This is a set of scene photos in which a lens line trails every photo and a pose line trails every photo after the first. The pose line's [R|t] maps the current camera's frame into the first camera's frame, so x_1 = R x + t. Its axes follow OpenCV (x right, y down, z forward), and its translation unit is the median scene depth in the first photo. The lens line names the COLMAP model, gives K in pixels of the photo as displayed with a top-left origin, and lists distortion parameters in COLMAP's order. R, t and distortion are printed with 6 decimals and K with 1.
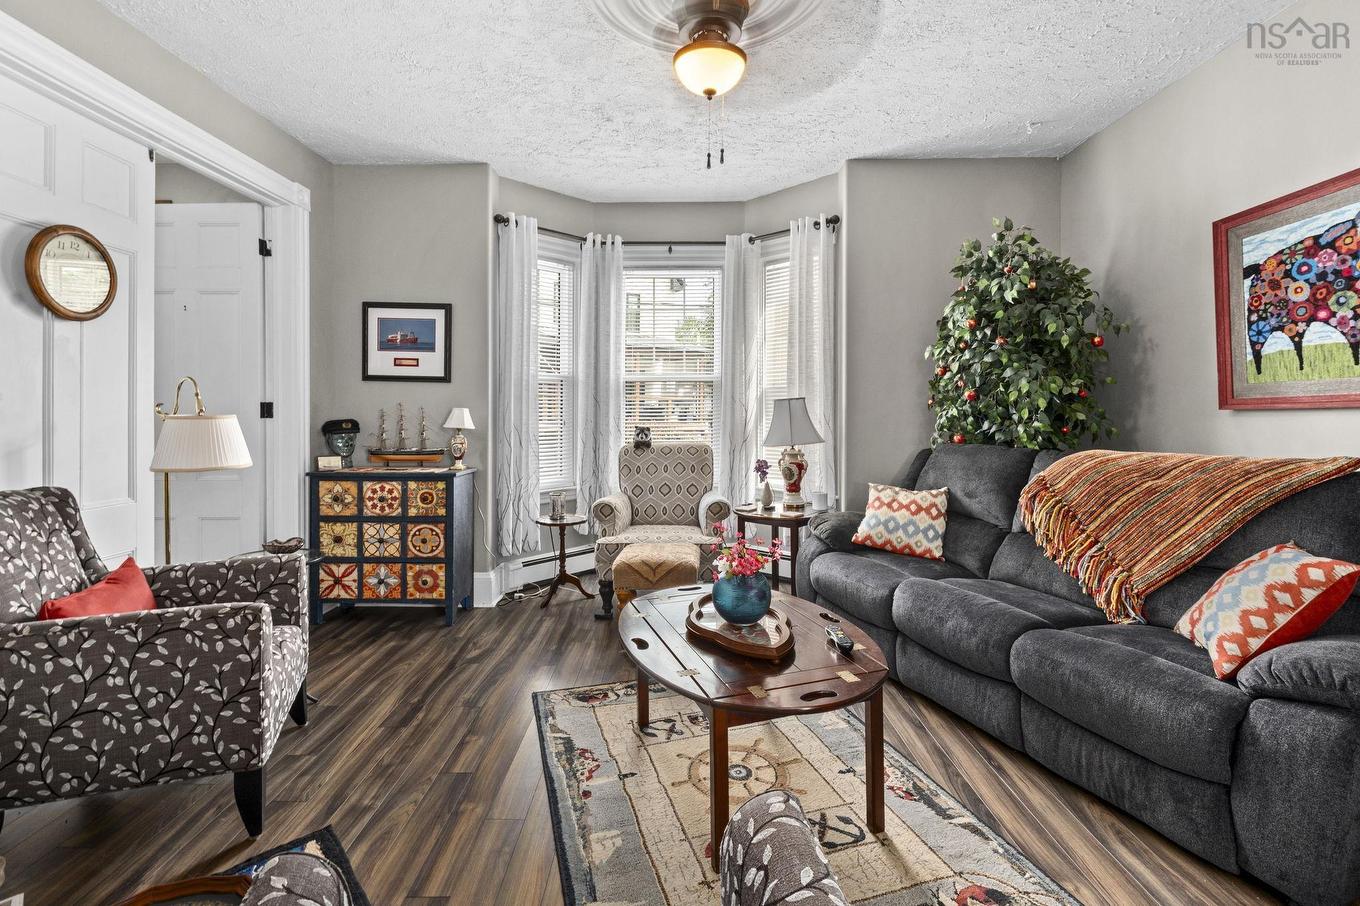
lens RADIAL K [[614.9, 0, 673.5], [0, 614.9, 417.9], [0, 0, 1]] dist [0.008077, -0.006712]
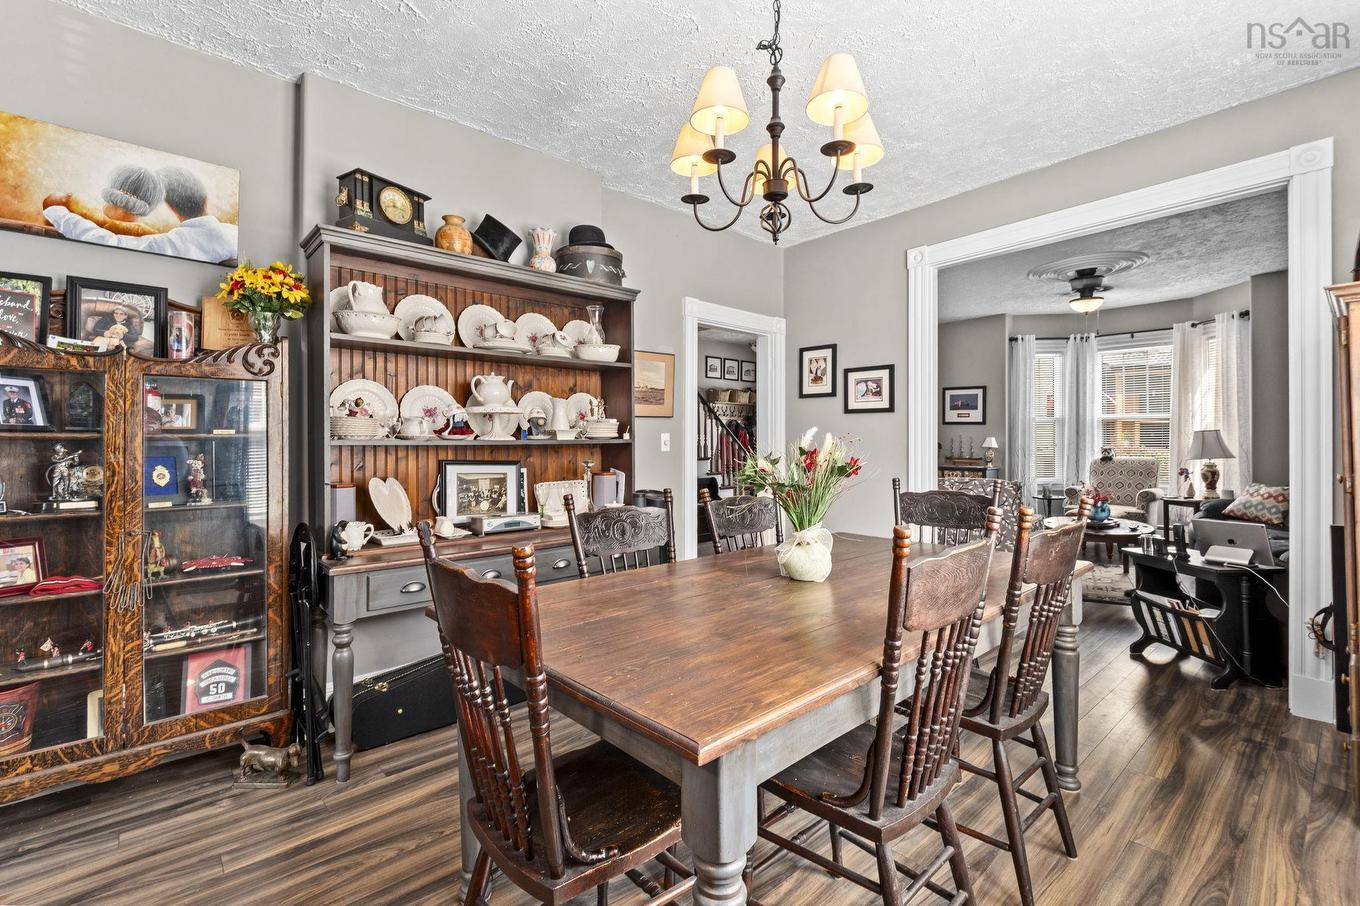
lens RADIAL K [[614.9, 0, 683.5], [0, 614.9, 431.1], [0, 0, 1]] dist [0.008077, -0.006712]
pose [[0.658654, -0.011661, -0.752355, 0.629998], [-0.005245, 0.999784, -0.020089, 0.012632], [0.752427, 0.017178, 0.658451, -1.348115]]
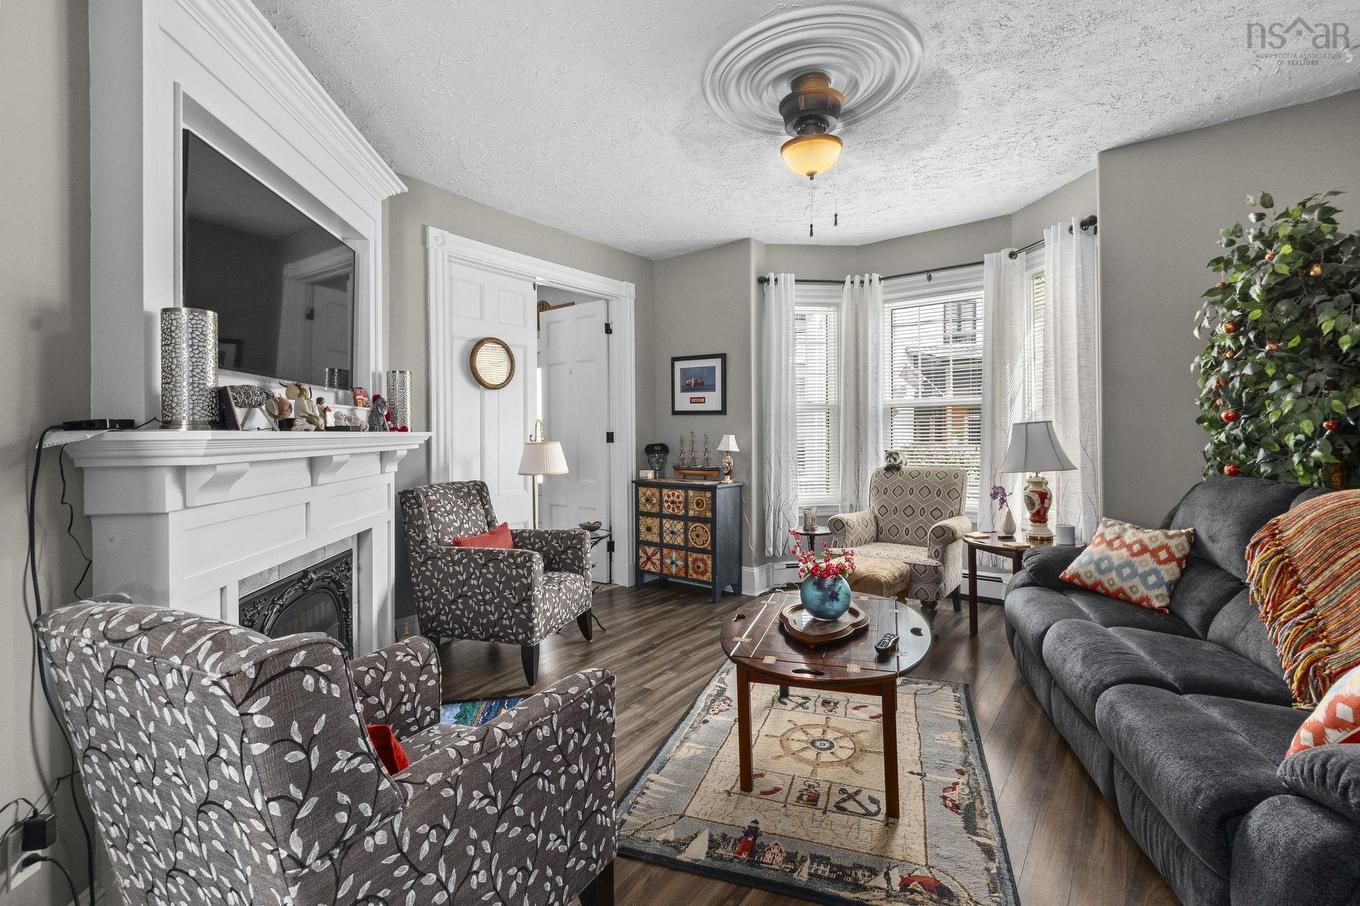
lens RADIAL K [[614.9, 0, 689.4], [0, 614.9, 425.9], [0, 0, 1]] dist [0.008077, -0.006712]
pose [[0.799607, -0.014404, -0.600351, 0.424573], [0.003167, 0.999800, -0.019769, -0.011259], [0.600516, 0.013906, 0.799492, -0.077536]]
